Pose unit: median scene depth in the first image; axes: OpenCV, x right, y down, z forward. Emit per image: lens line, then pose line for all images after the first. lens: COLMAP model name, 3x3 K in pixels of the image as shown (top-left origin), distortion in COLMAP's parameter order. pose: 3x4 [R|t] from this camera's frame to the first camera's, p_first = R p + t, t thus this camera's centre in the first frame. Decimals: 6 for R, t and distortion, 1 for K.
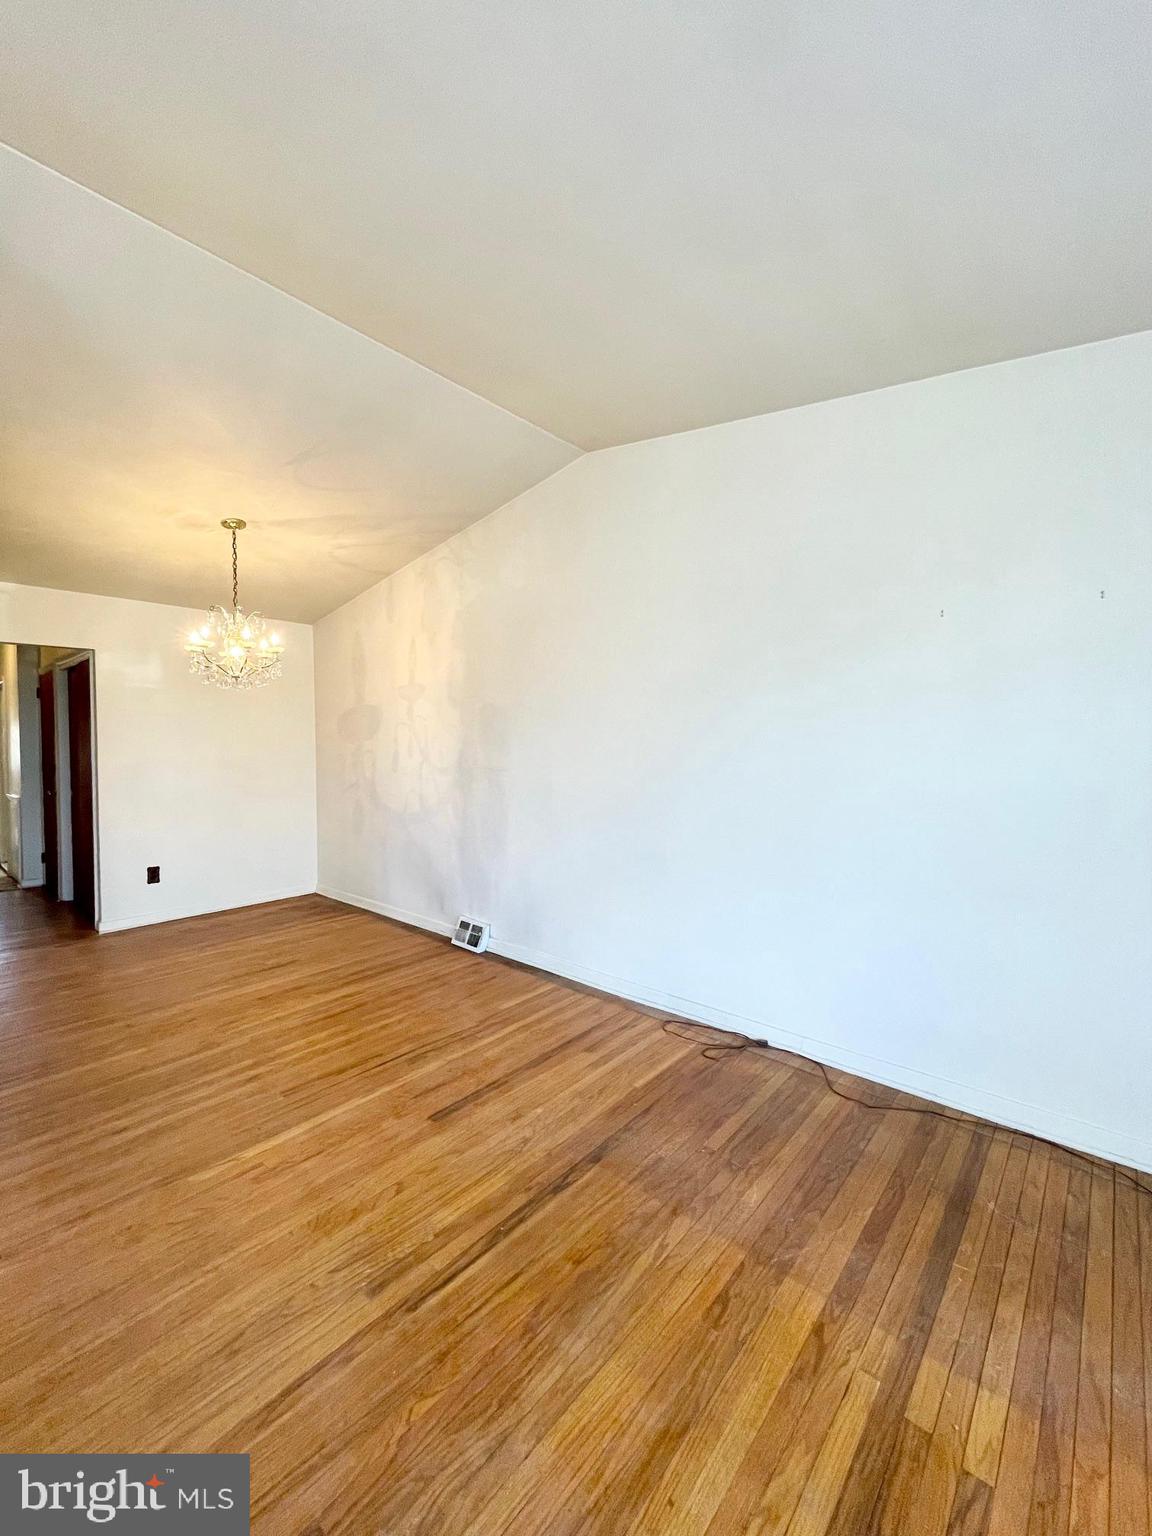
lens RADIAL K [[620.2, 0, 573.6], [0, 620.2, 764.2], [0, 0, 1]] dist [0.000089, 0.000159]
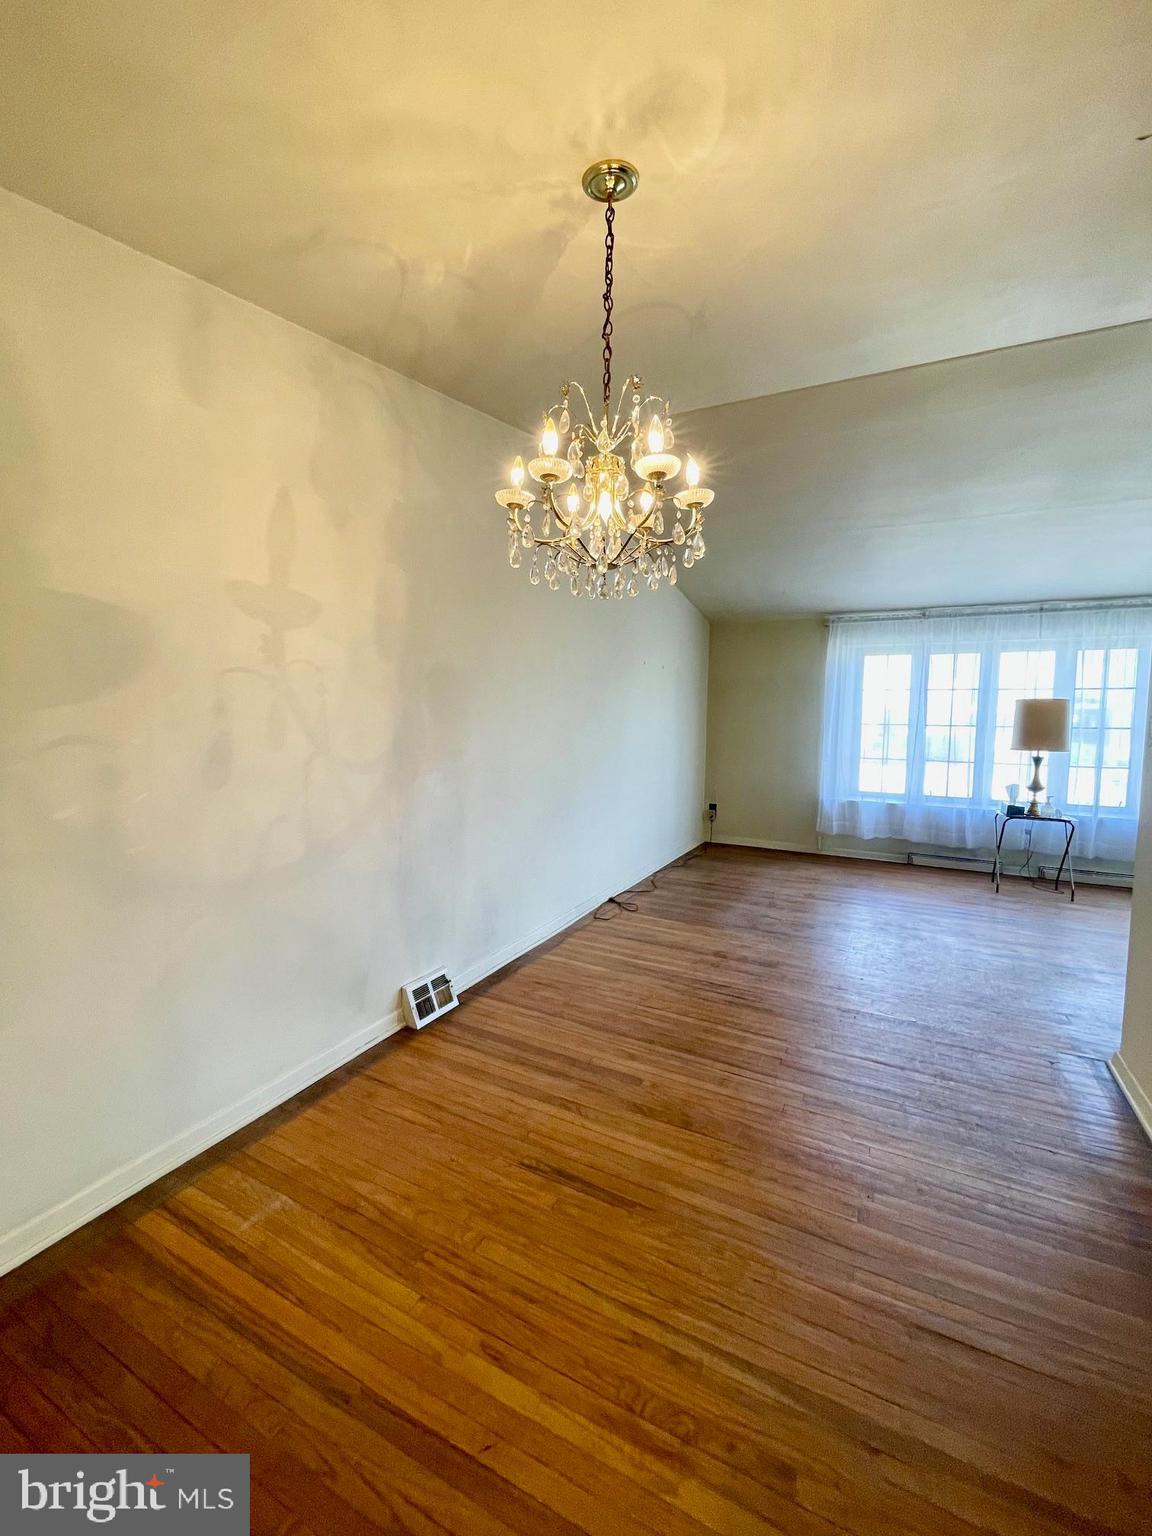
lens RADIAL K [[620.2, 0, 573.6], [0, 620.2, 764.2], [0, 0, 1]] dist [0.000089, 0.000159]
pose [[-0.242142, -0.076063, 0.967255, -0.984158], [0.020315, 0.996306, 0.083434, -0.043105], [-0.970028, 0.039853, -0.239702, 1.157596]]
